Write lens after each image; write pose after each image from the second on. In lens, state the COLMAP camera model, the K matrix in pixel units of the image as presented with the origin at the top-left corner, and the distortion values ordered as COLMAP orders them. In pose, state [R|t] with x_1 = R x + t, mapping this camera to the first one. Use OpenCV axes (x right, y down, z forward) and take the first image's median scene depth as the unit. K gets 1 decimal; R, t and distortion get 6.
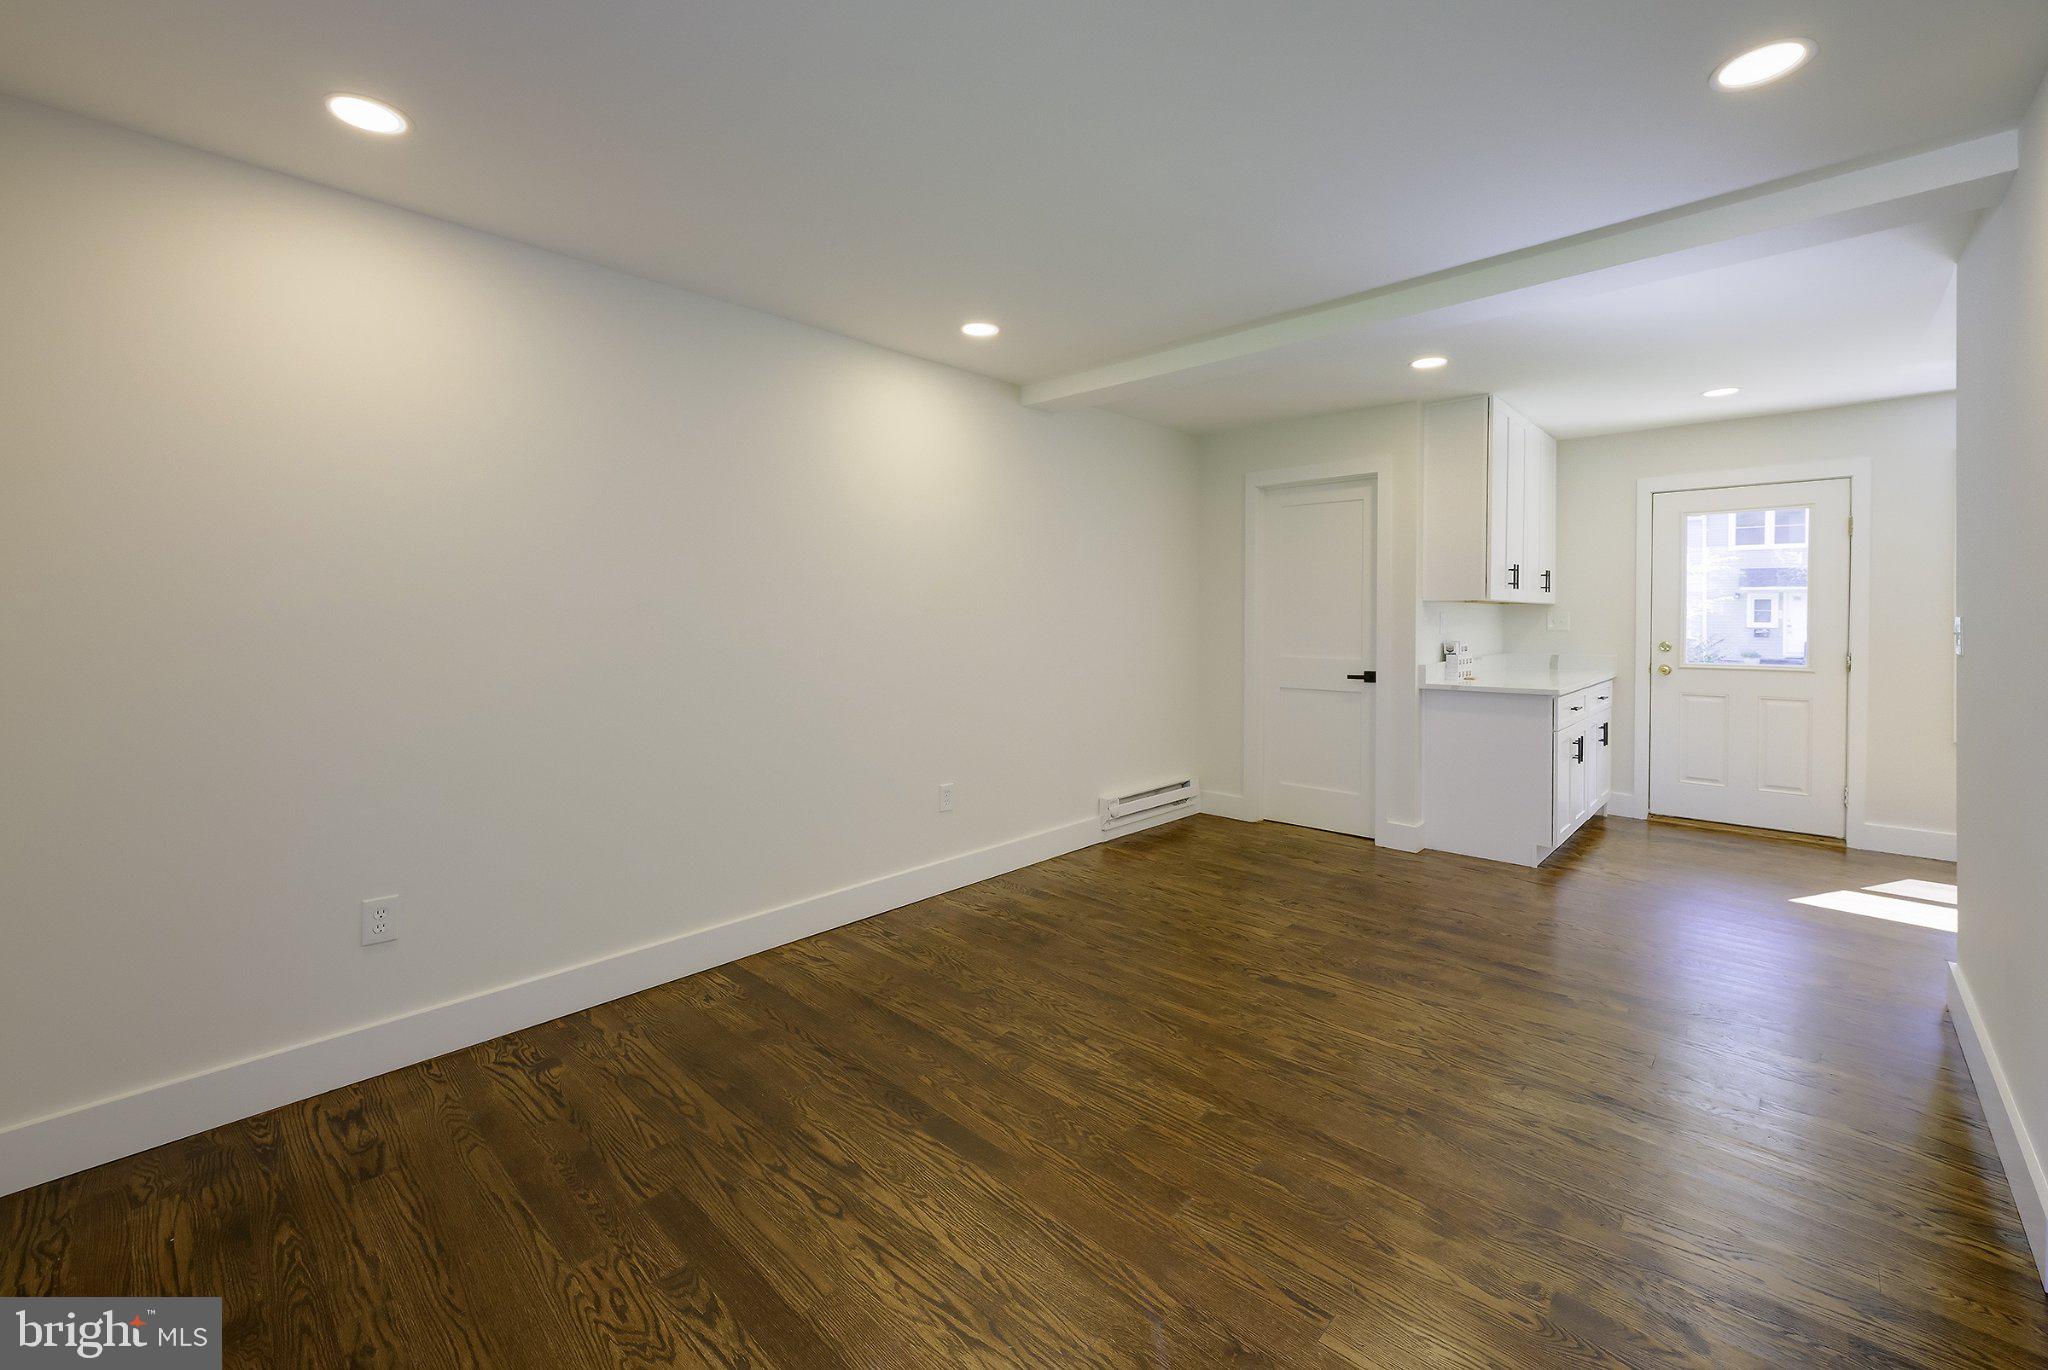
lens RADIAL K [[838.4, 0, 1003.9], [0, 838.4, 627.5], [0, 0, 1]] dist [0.002106, -0.000681]
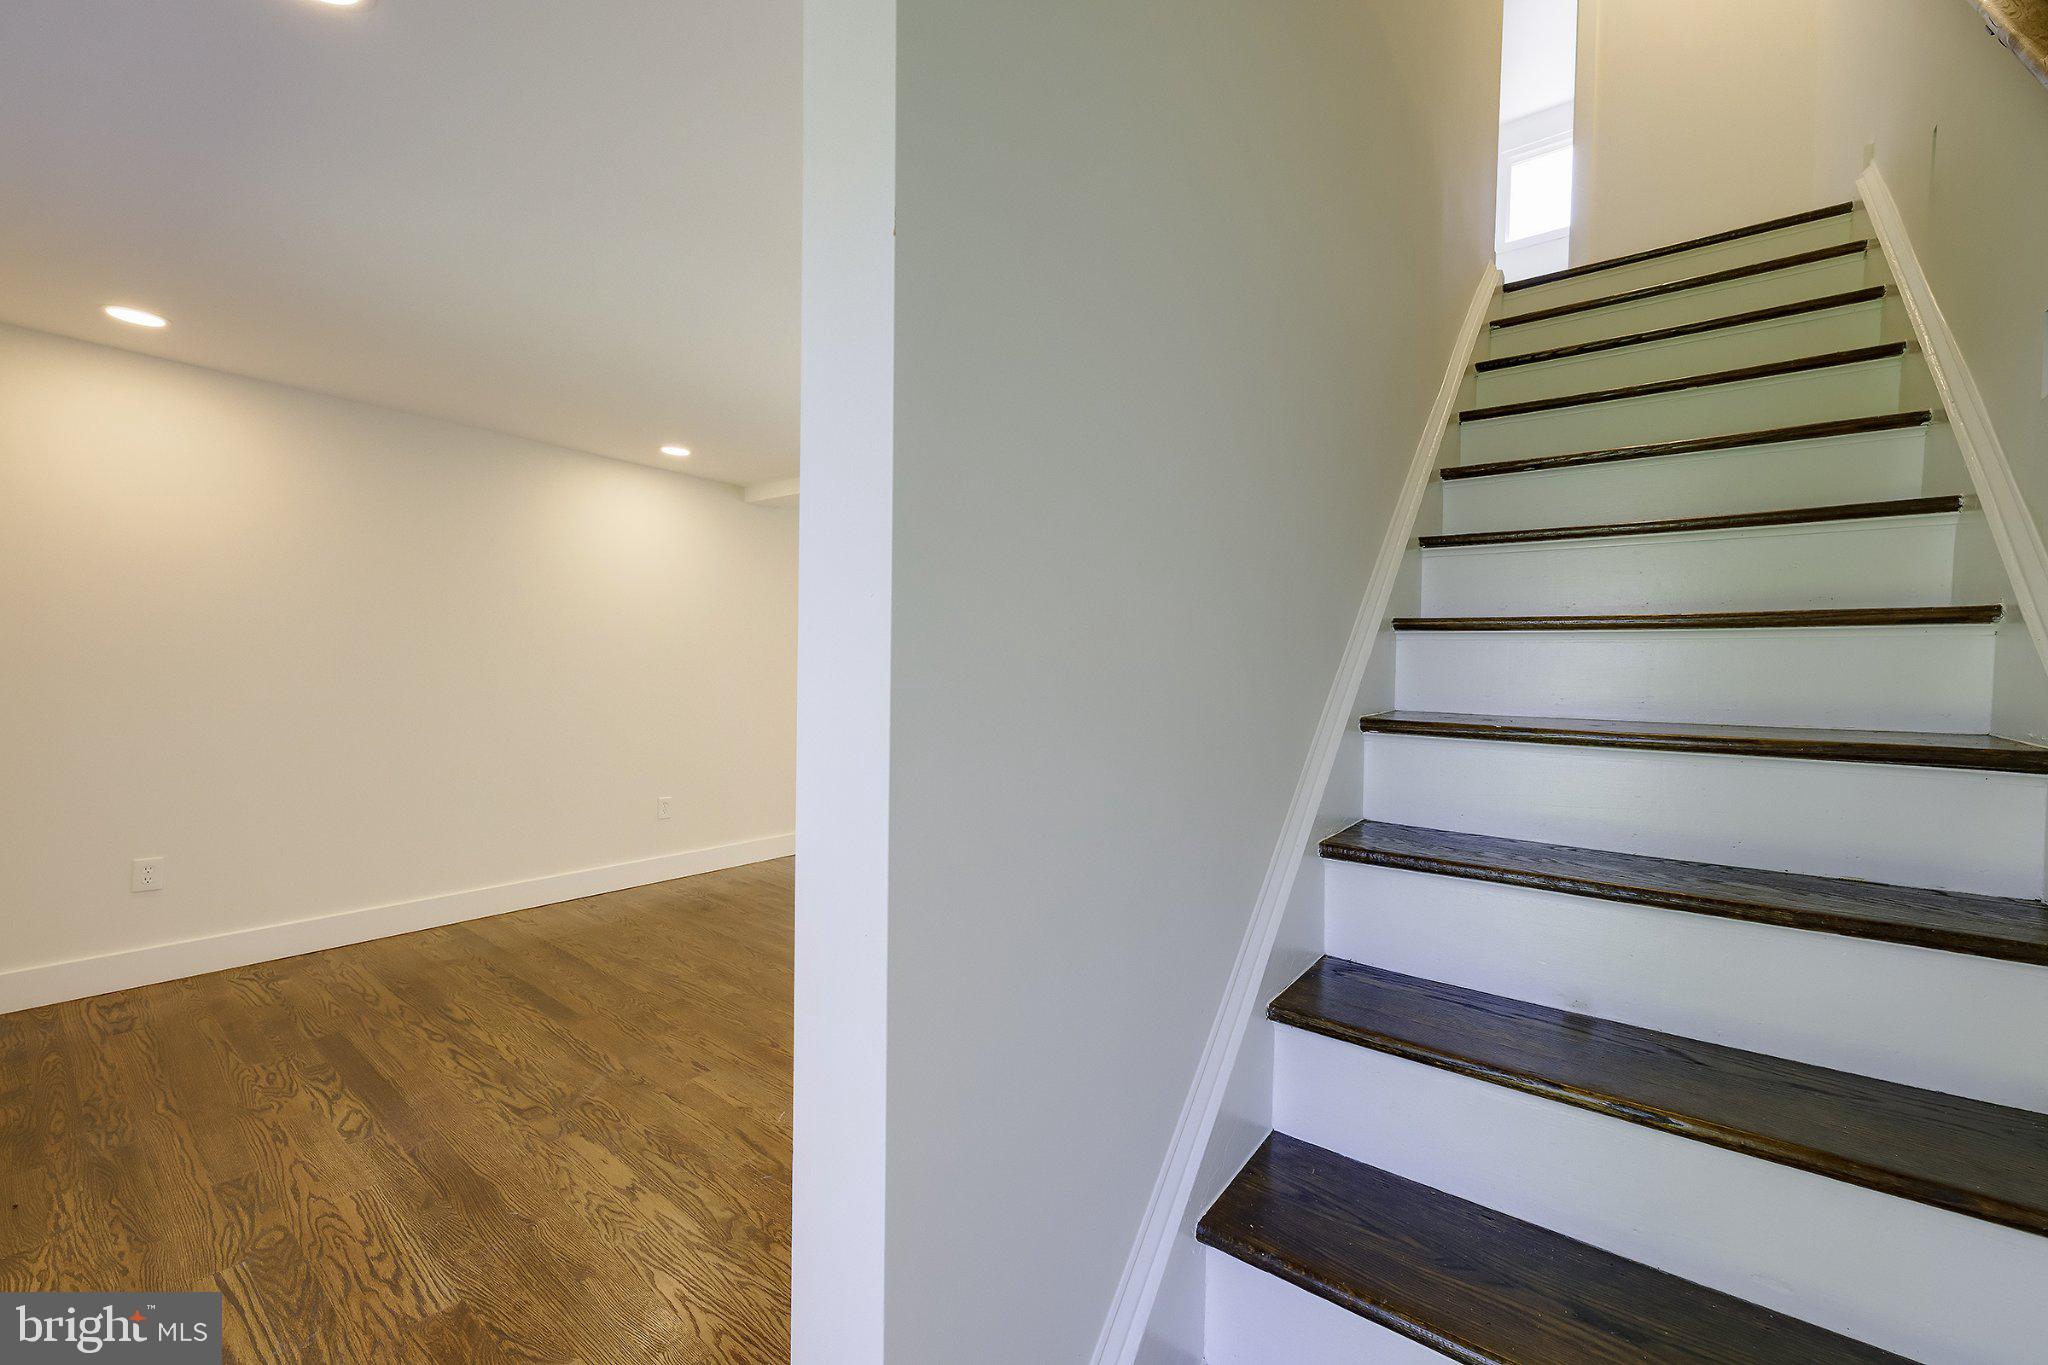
lens RADIAL K [[838.4, 0, 1029.0], [0, 838.4, 685.4], [0, 0, 1]] dist [0.002106, -0.000681]
pose [[0.995019, 0.022077, 0.097215, 0.572465], [-0.022242, 0.999752, 0.000619, 0.003963], [-0.097177, -0.002778, 0.995263, -0.528309]]
